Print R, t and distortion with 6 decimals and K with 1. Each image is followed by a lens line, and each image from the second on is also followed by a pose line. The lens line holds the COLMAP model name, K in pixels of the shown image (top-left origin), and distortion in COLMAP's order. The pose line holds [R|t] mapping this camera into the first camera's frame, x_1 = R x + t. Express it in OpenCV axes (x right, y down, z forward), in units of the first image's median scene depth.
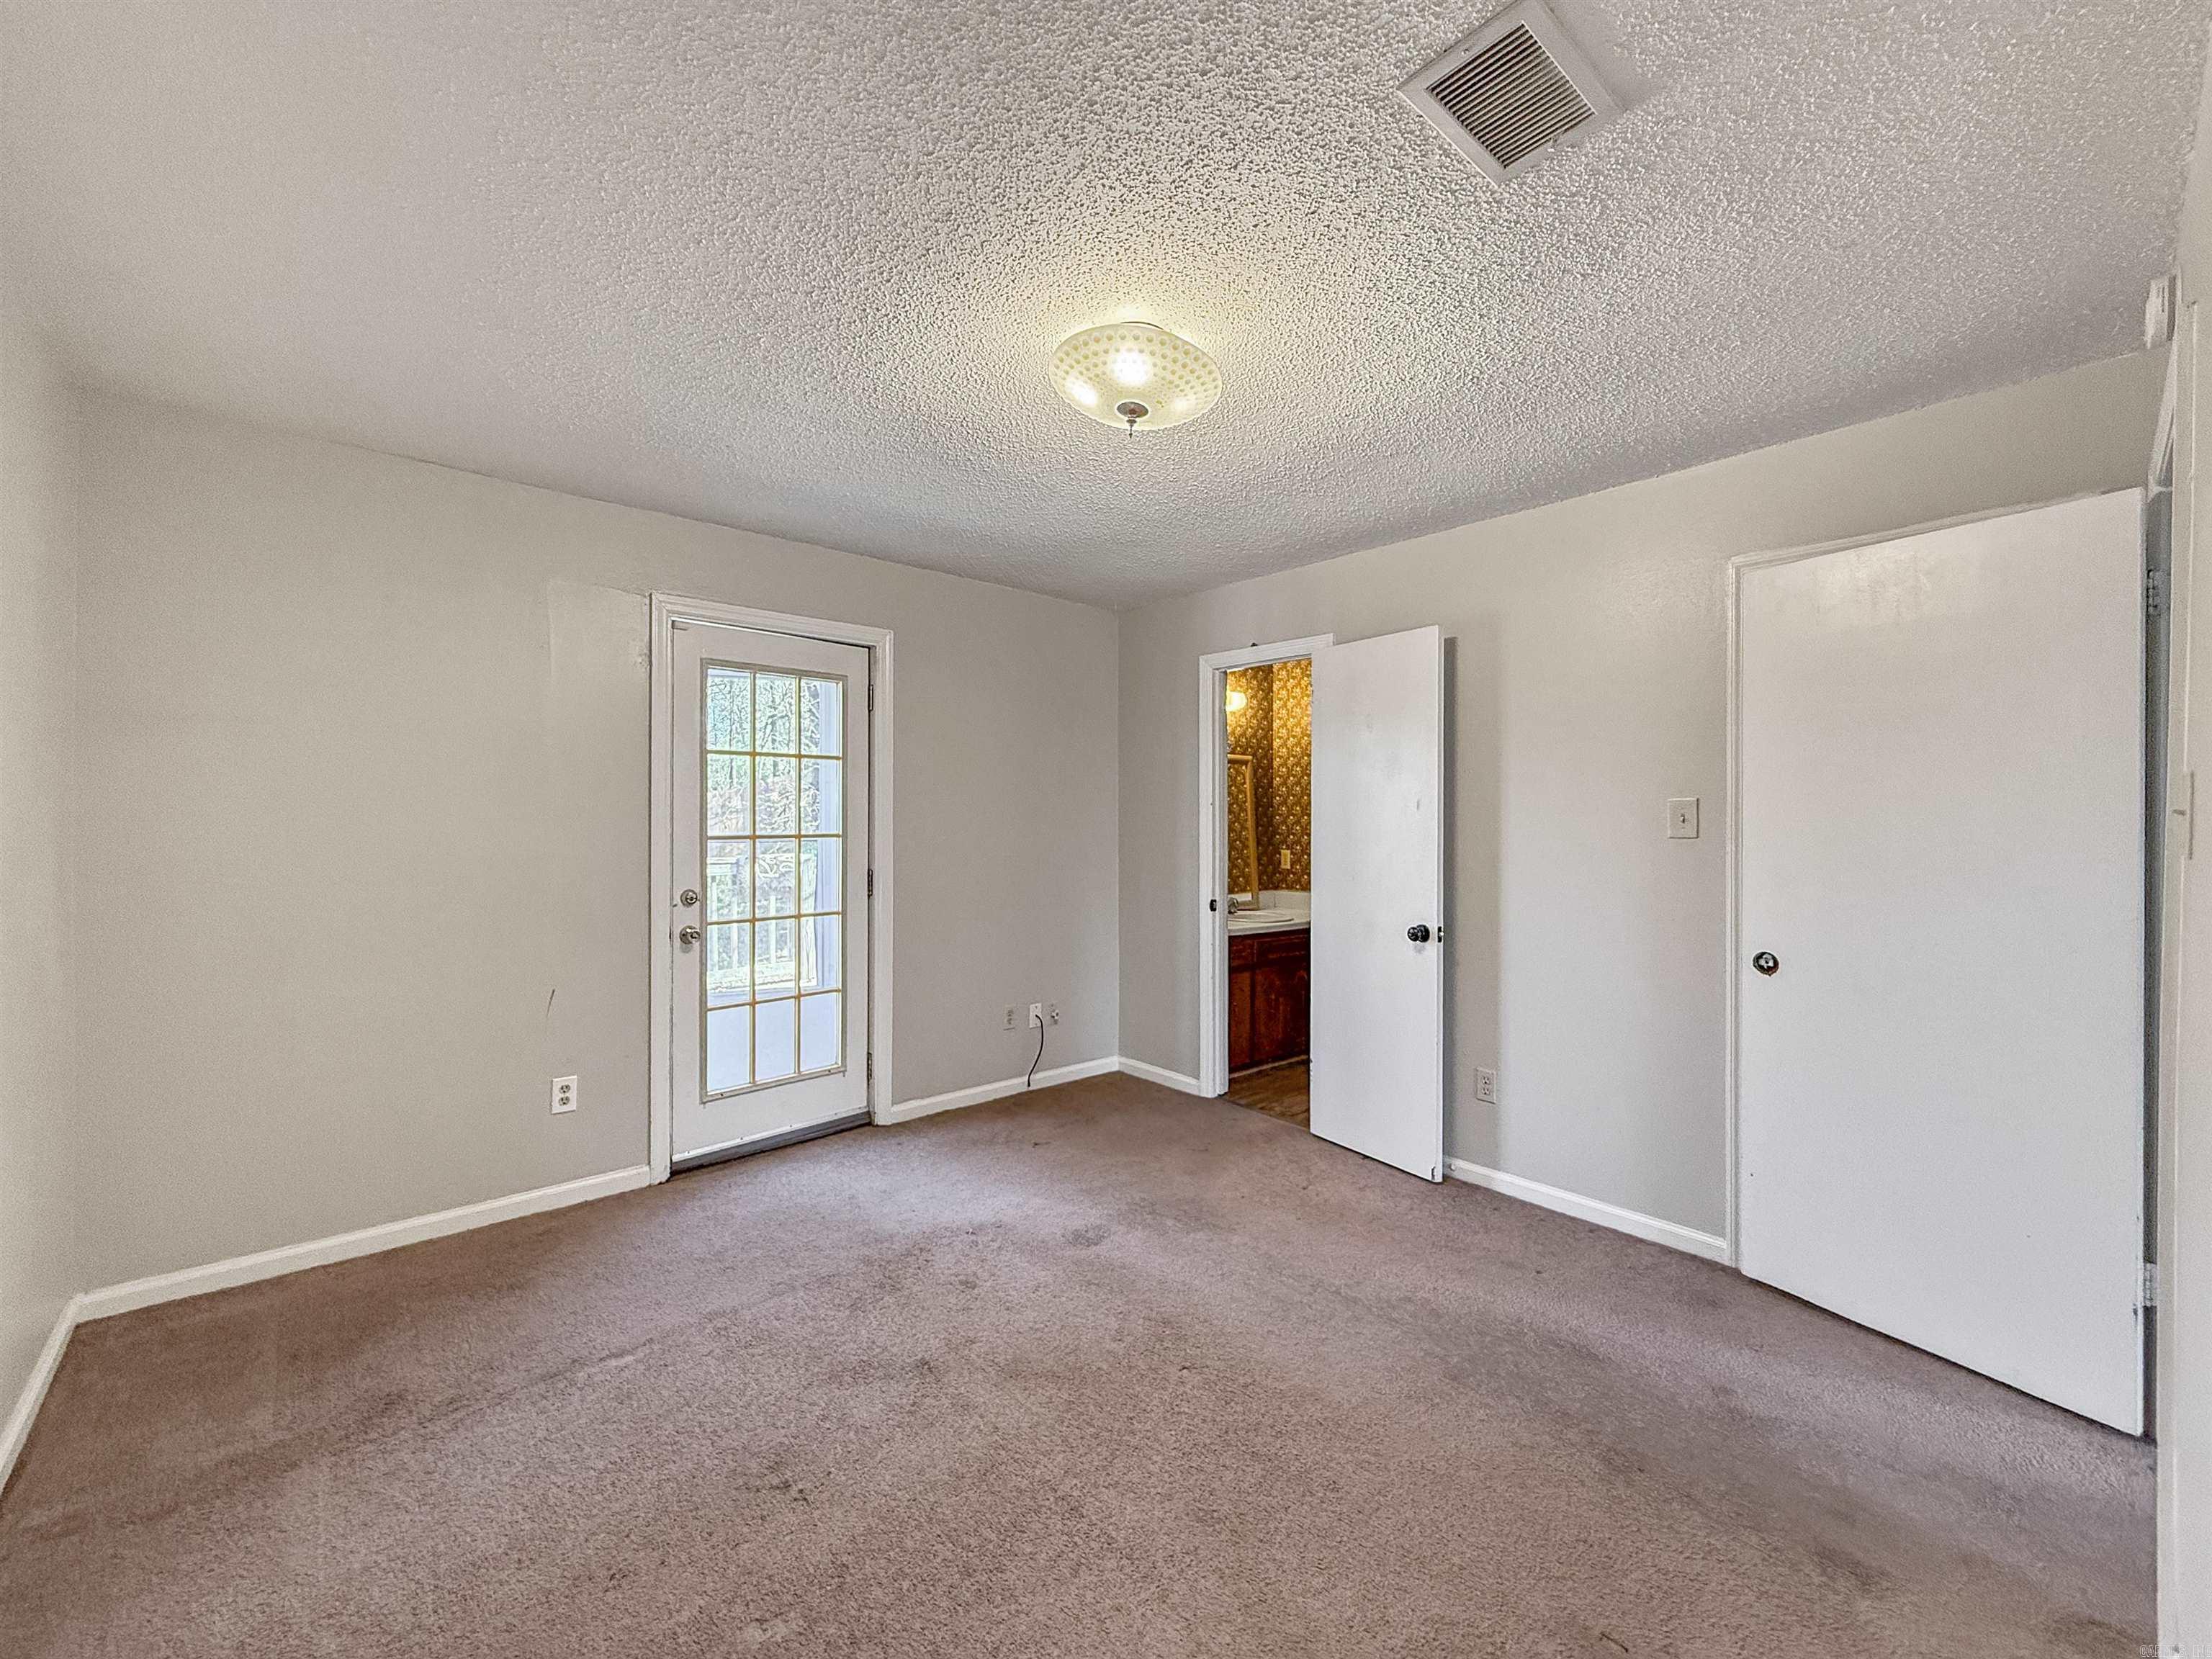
lens RADIAL K [[882.3, 0, 1102.4], [0, 882.3, 826.6], [0, 0, 1]] dist [-0.000036, -0.000083]
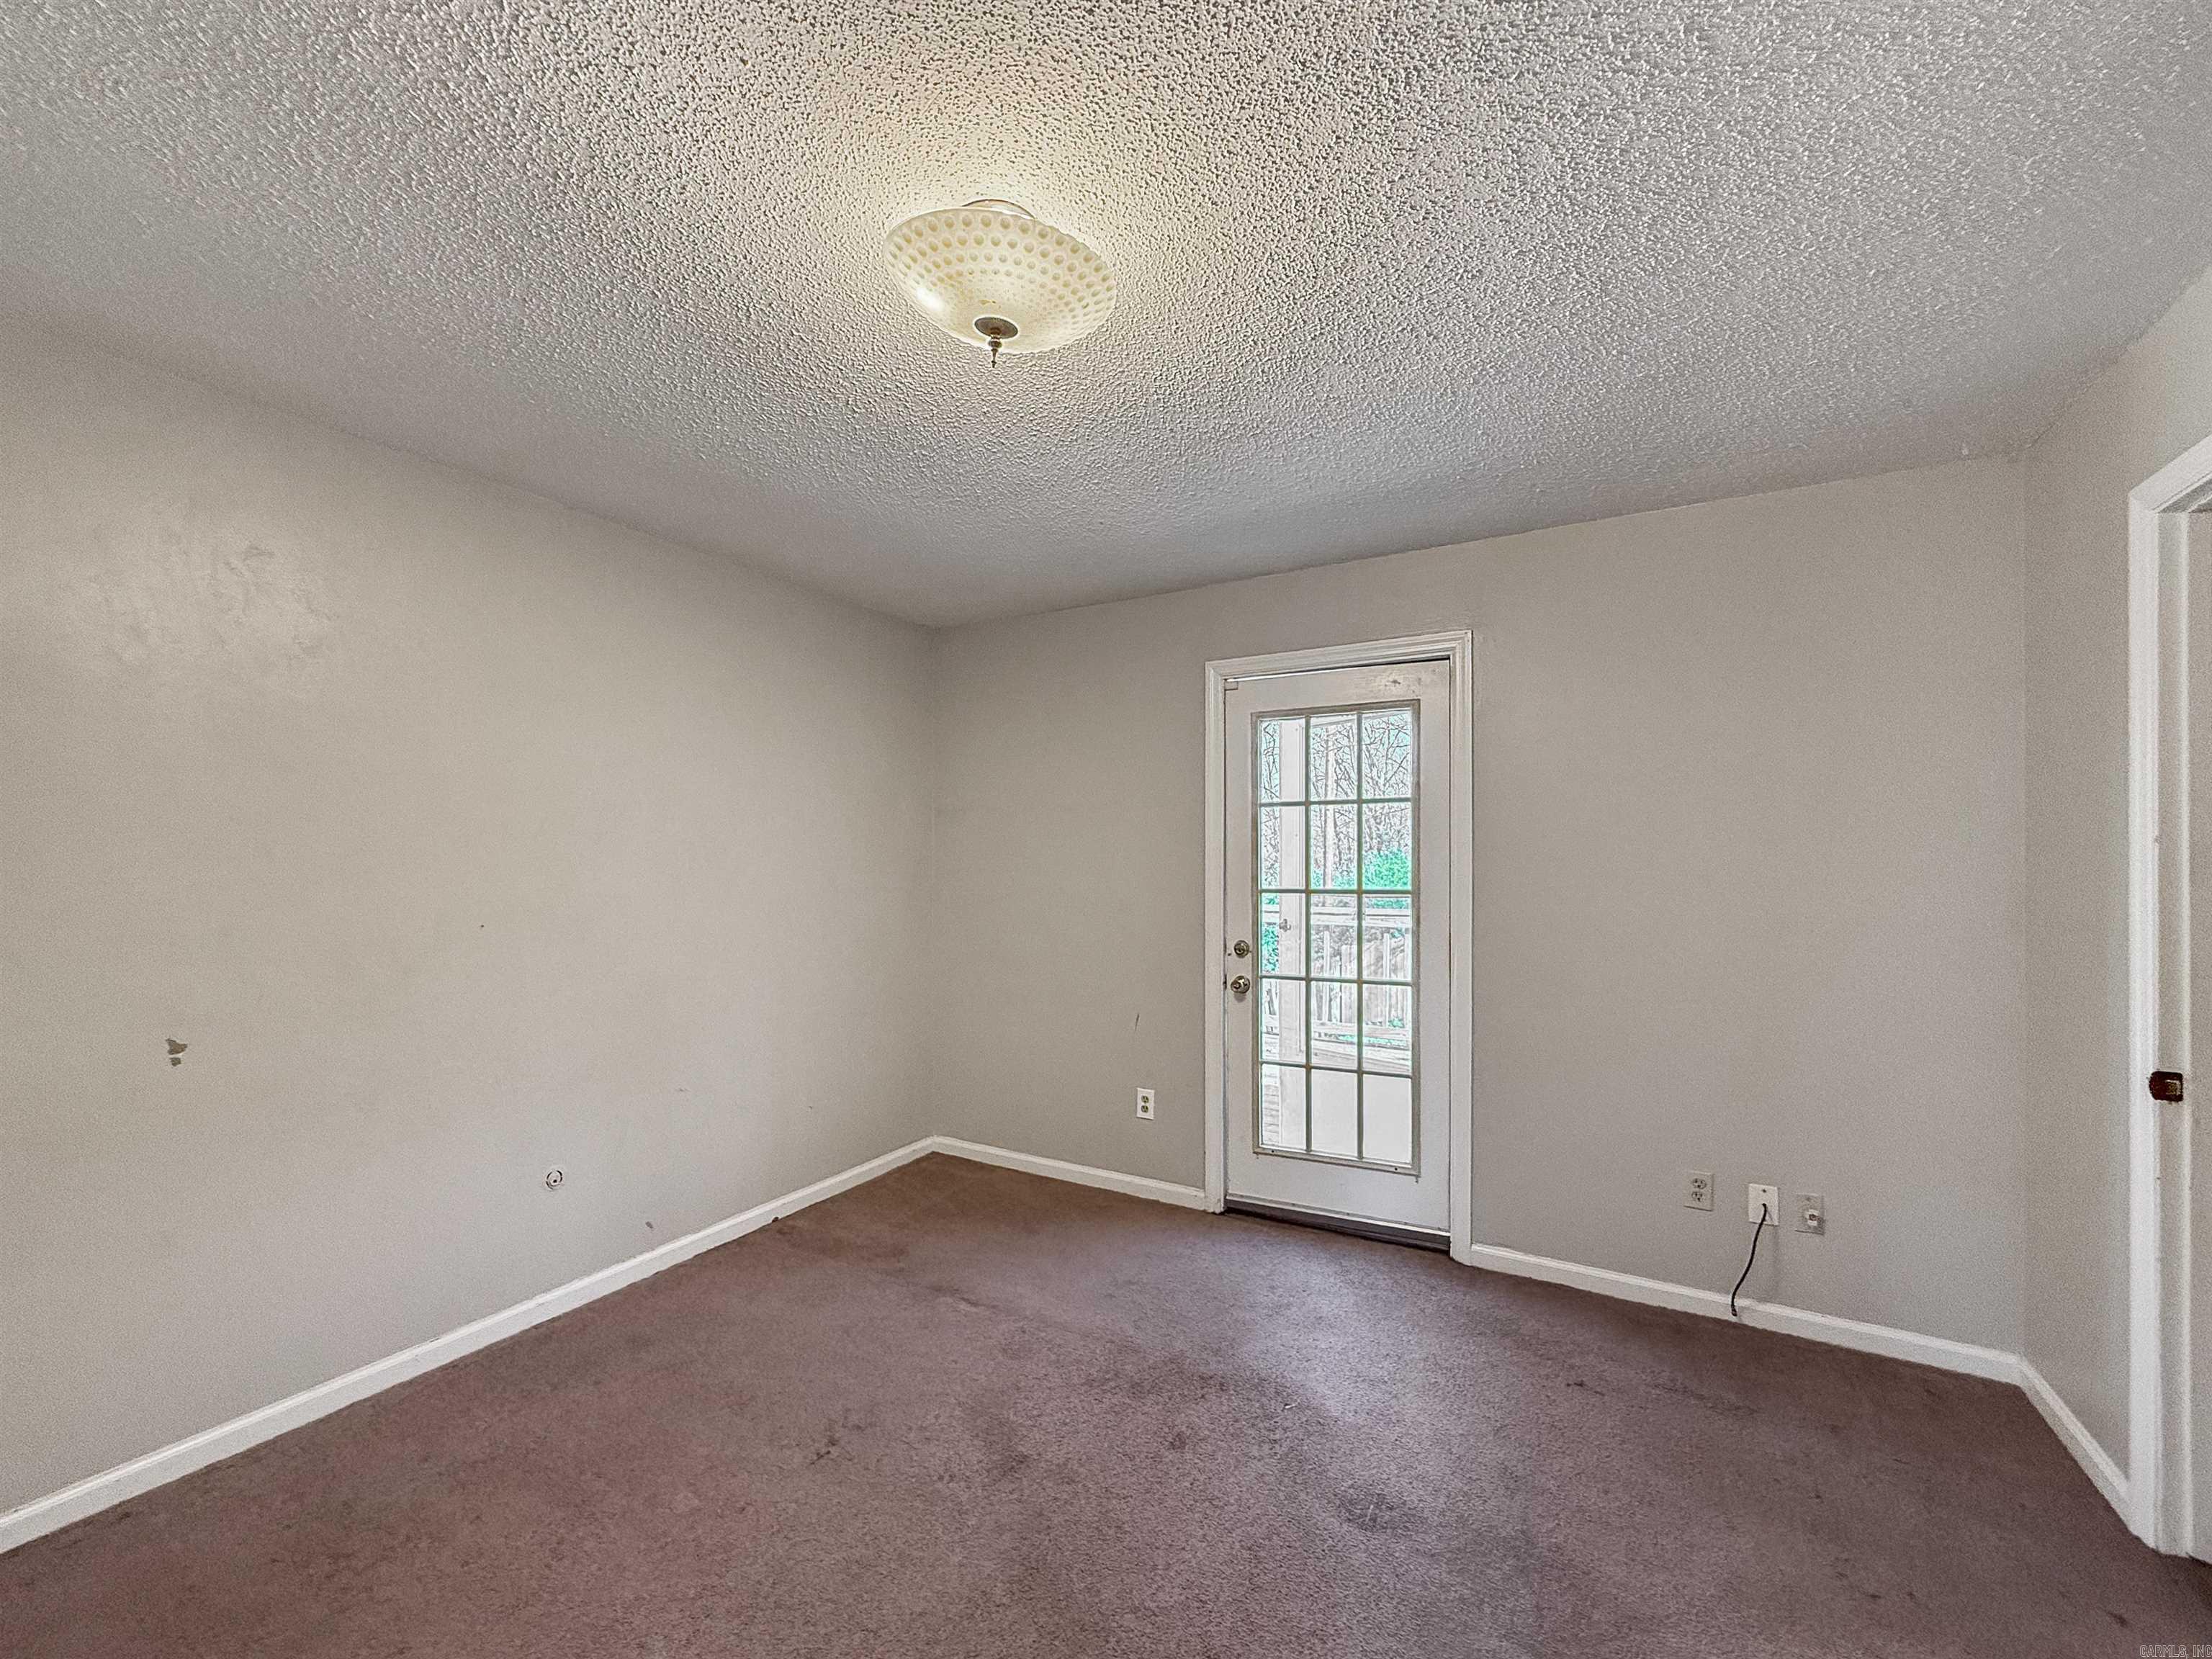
lens RADIAL K [[900.4, 0, 1103.9], [0, 900.4, 873.8], [0, 0, 1]] dist [0.000008, 0.000155]
pose [[0.317783, 0.007389, -0.948135, 0.469992], [-0.008681, 0.999950, 0.004883, -0.010126], [0.948124, 0.006679, 0.317832, 0.507302]]
